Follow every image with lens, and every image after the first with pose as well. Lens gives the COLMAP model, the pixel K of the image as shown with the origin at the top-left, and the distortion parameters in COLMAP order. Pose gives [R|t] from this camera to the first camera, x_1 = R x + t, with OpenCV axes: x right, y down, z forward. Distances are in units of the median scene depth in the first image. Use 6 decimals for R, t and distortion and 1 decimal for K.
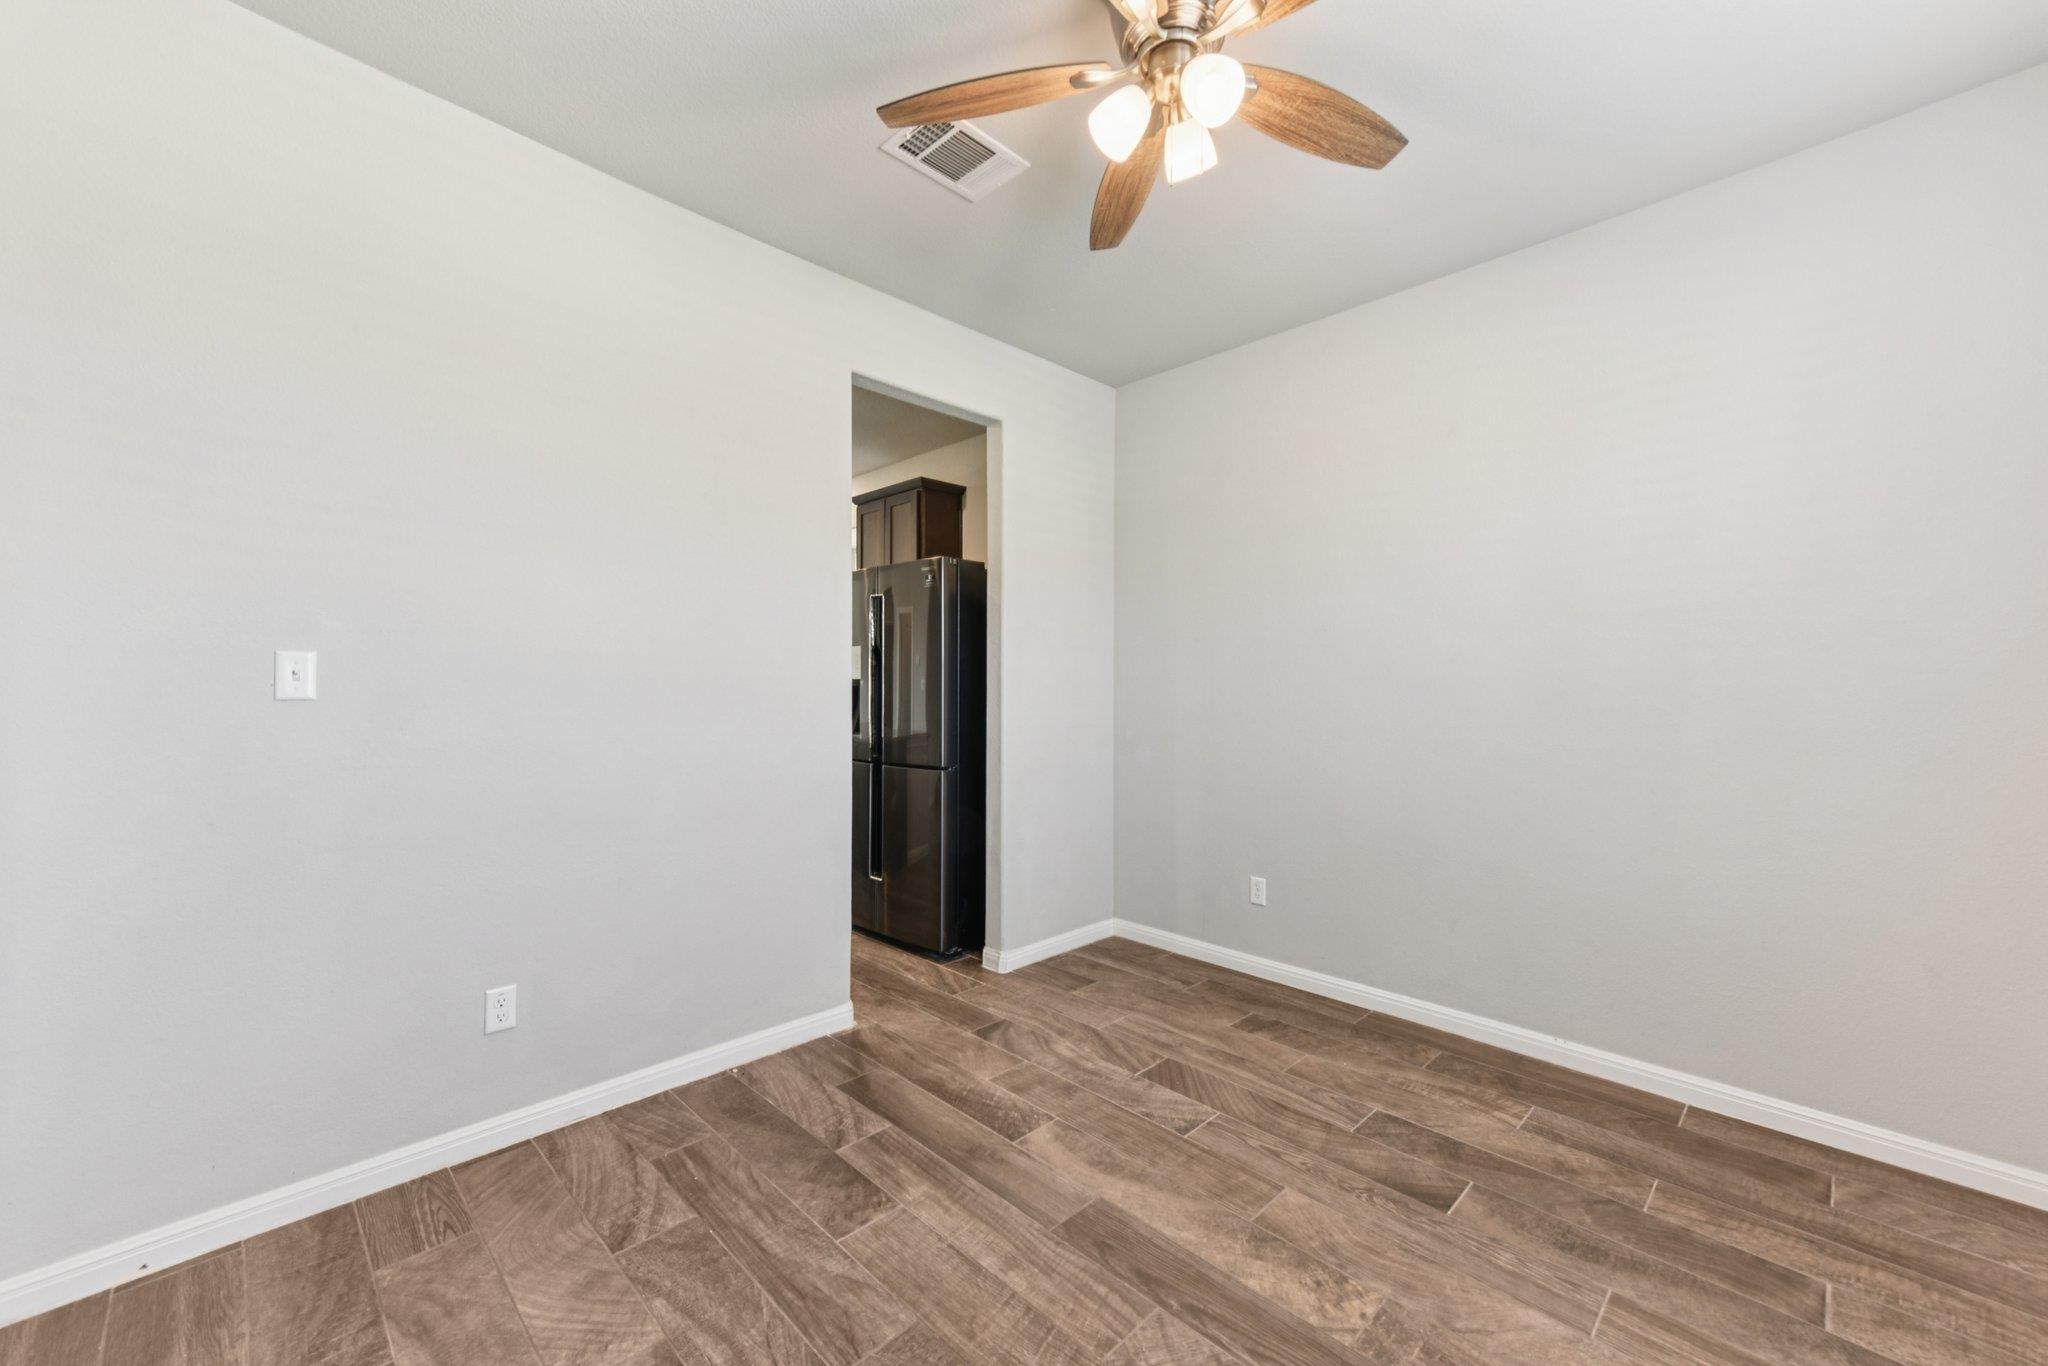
lens RADIAL K [[847.9, 0, 1022.9], [0, 847.9, 672.7], [0, 0, 1]] dist [0.013016, -0.000002]
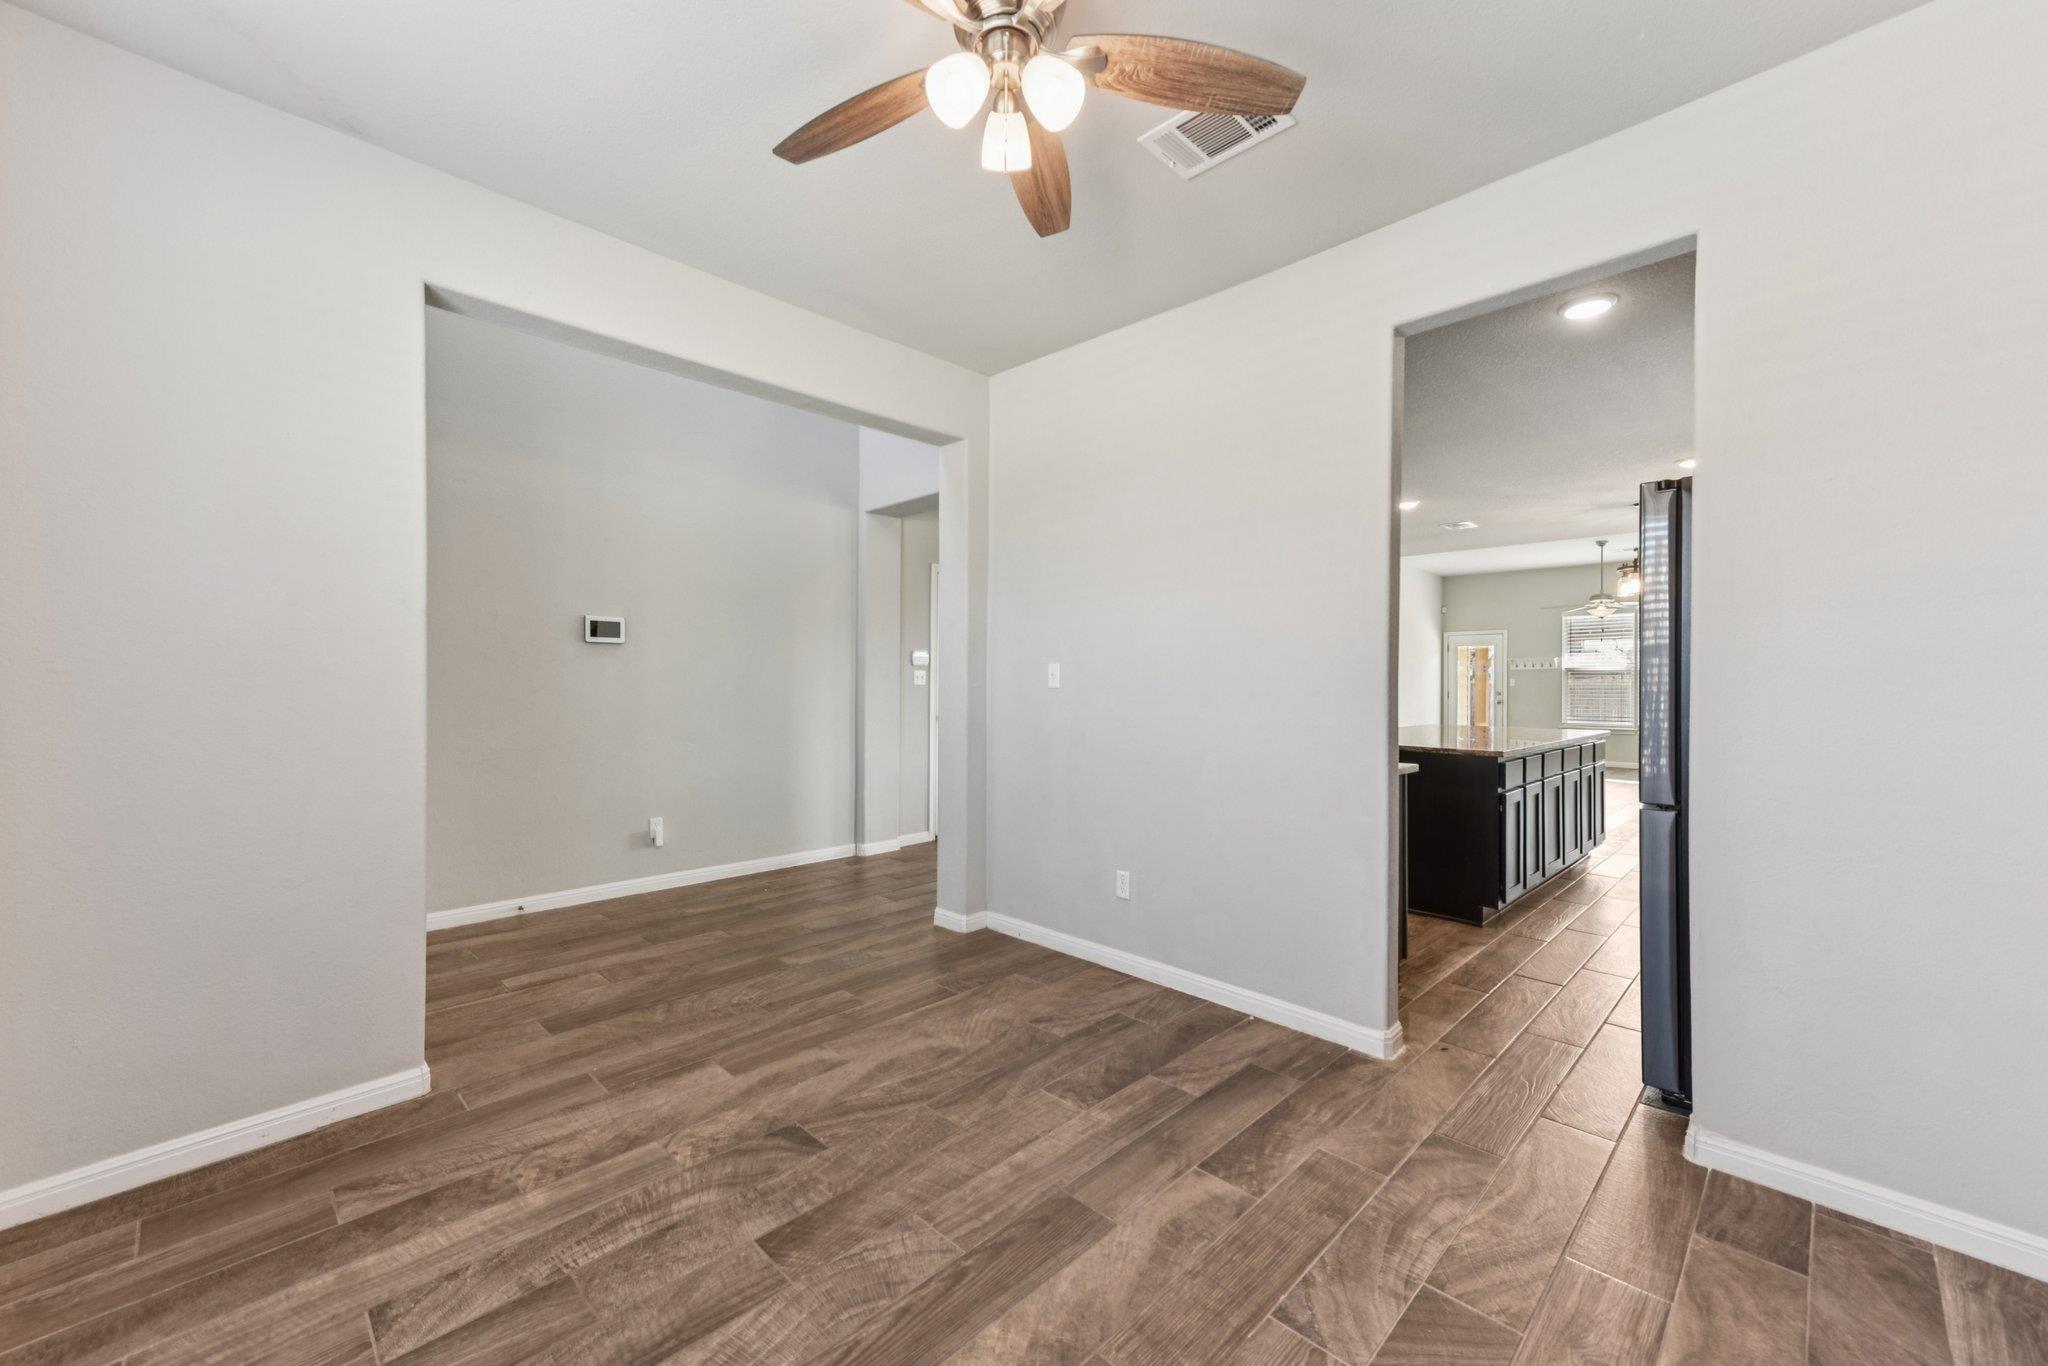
lens RADIAL K [[847.9, 0, 1022.9], [0, 847.9, 672.7], [0, 0, 1]] dist [0.013016, -0.000002]
pose [[-0.038233, -0.005090, -0.999256, 1.005215], [0.008183, 0.999952, -0.005406, 0.005185], [0.999235, -0.008384, -0.038189, 0.900377]]
